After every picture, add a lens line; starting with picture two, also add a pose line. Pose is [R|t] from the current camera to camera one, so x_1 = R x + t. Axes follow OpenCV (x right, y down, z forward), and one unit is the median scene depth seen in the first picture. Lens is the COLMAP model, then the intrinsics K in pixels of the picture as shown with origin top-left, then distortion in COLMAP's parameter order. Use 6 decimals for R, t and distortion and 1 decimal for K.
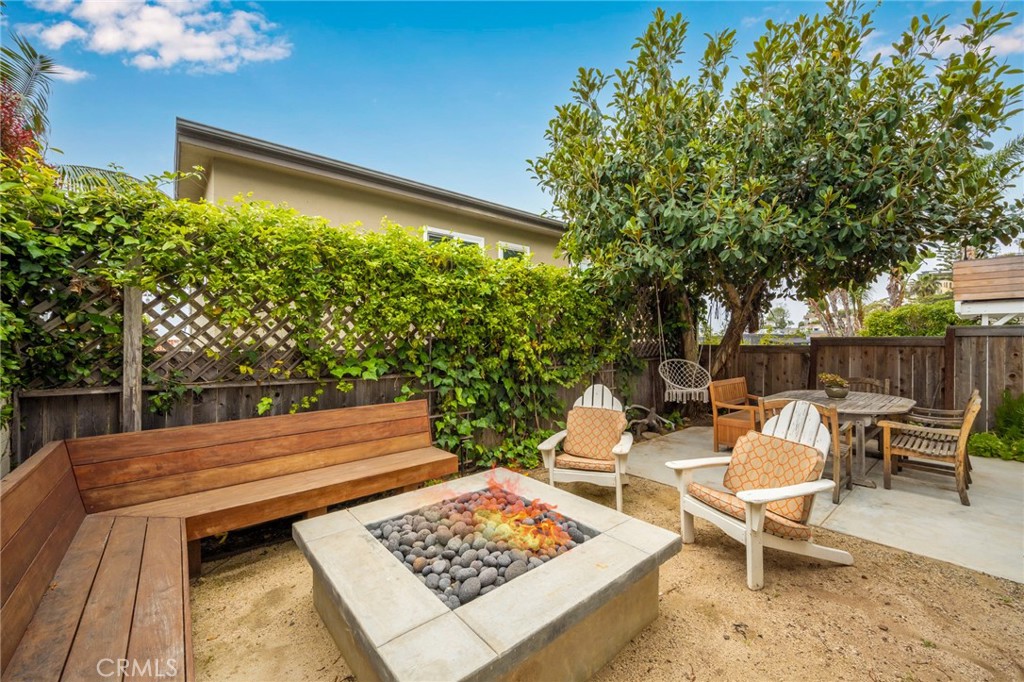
lens RADIAL K [[404.7, 0, 514.5], [0, 404.7, 340.2], [0, 0, 1]] dist [-0.000694, 0.000664]
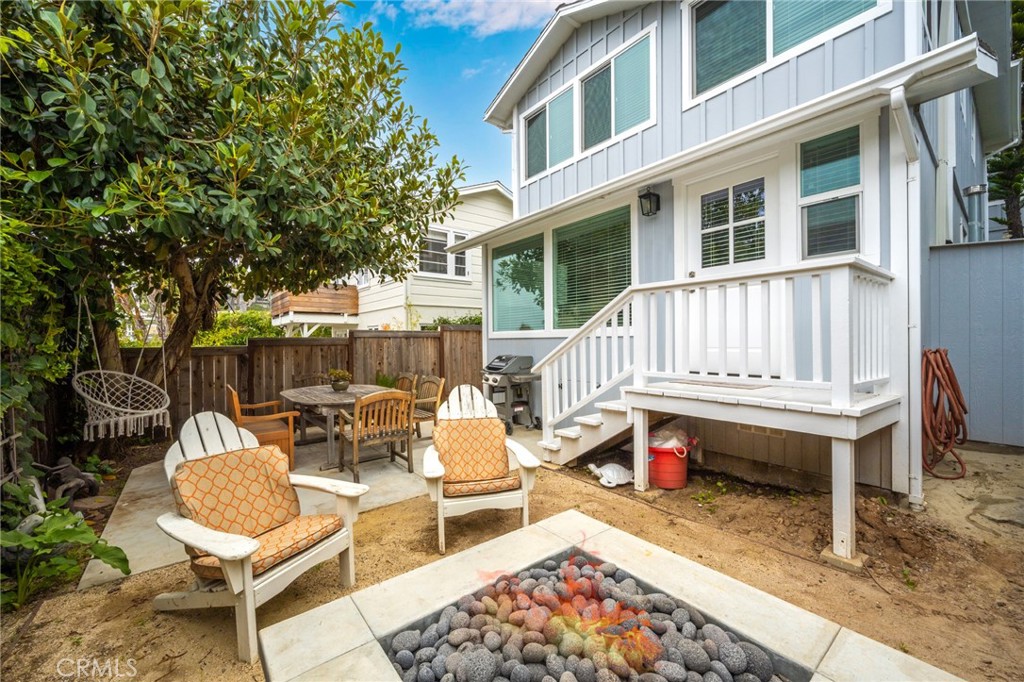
lens RADIAL K [[404.7, 0, 512.9], [0, 404.7, 342.8], [0, 0, 1]] dist [-0.000694, 0.000664]
pose [[0.034256, -0.001865, 0.999411, -0.233572], [0.012989, 0.999915, 0.001421, 0.013329], [-0.999329, 0.012933, 0.034277, 0.389757]]
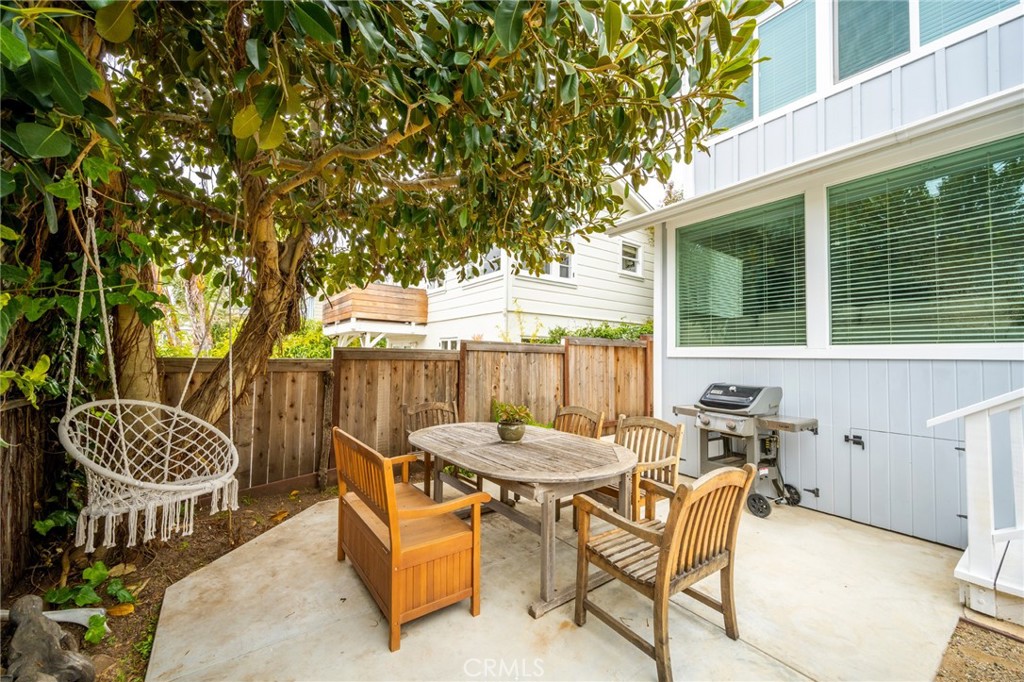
lens RADIAL K [[404.7, 0, 513.9], [0, 404.7, 343.0], [0, 0, 1]] dist [-0.000694, 0.000664]
pose [[0.074316, 0.042008, 0.996350, 0.110736], [-0.012505, 0.999073, -0.041190, 0.010964], [-0.997156, -0.009399, 0.074773, 0.754474]]
